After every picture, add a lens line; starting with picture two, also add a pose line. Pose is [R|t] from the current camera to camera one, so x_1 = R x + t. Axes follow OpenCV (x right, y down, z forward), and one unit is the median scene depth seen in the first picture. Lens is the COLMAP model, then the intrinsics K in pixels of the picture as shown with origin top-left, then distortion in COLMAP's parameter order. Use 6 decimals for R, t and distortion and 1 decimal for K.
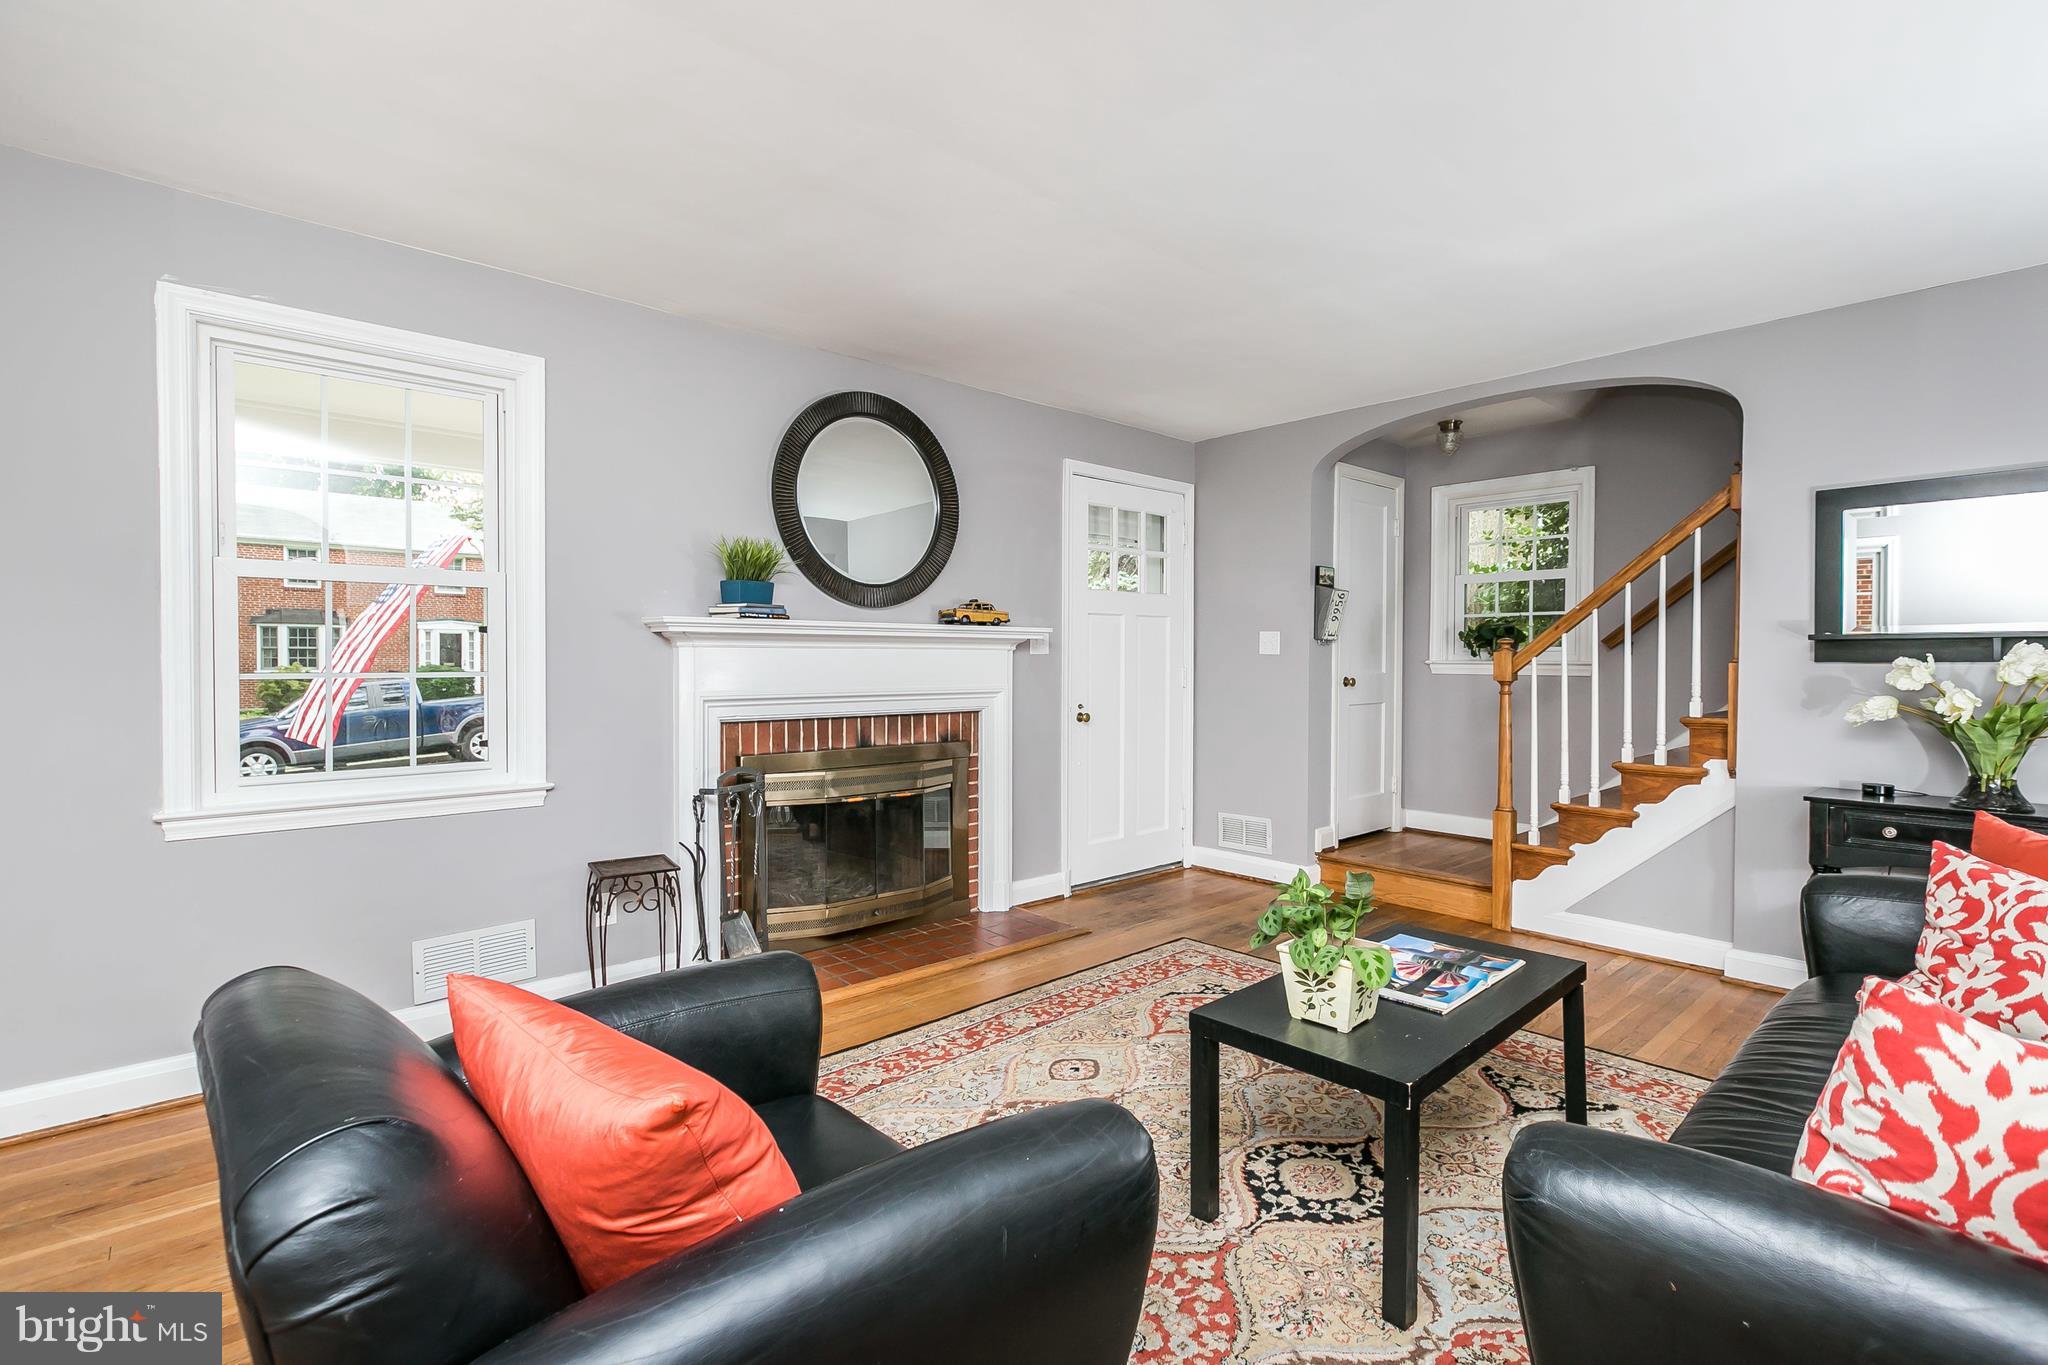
lens RADIAL K [[949.6, 0, 1018.0], [0, 949.6, 670.4], [0, 0, 1]] dist [0.000992, 0.000077]
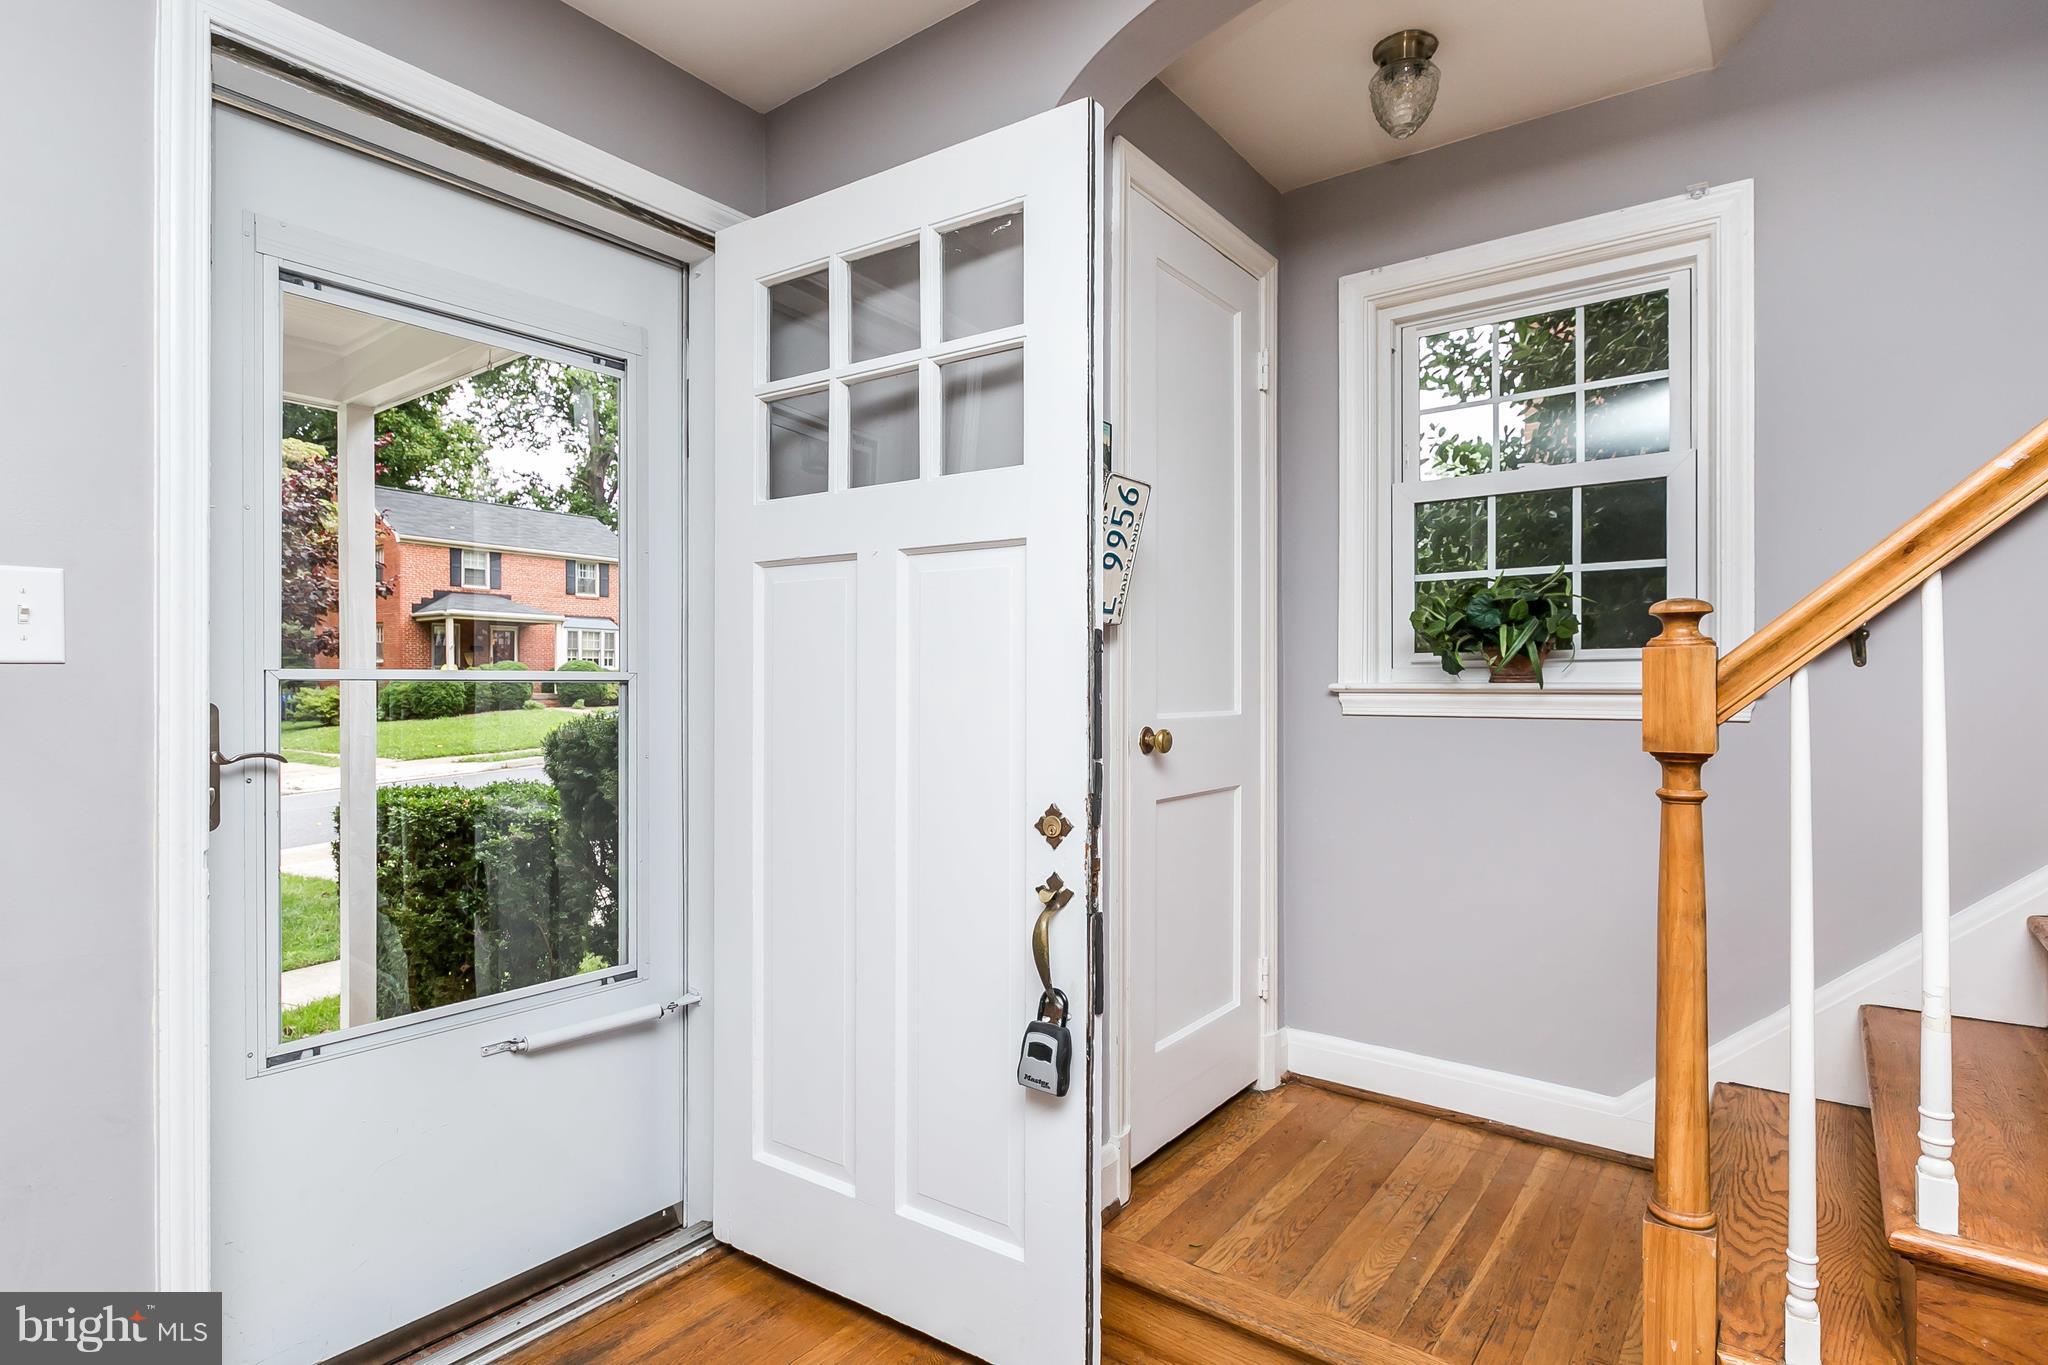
lens RADIAL K [[949.6, 0, 1018.0], [0, 949.6, 670.4], [0, 0, 1]] dist [0.000992, 0.000077]
pose [[0.984959, -0.001057, 0.172783, 0.227187], [0.005152, 0.999716, -0.023257, -0.007014], [-0.172709, 0.023797, 0.984685, 0.629806]]
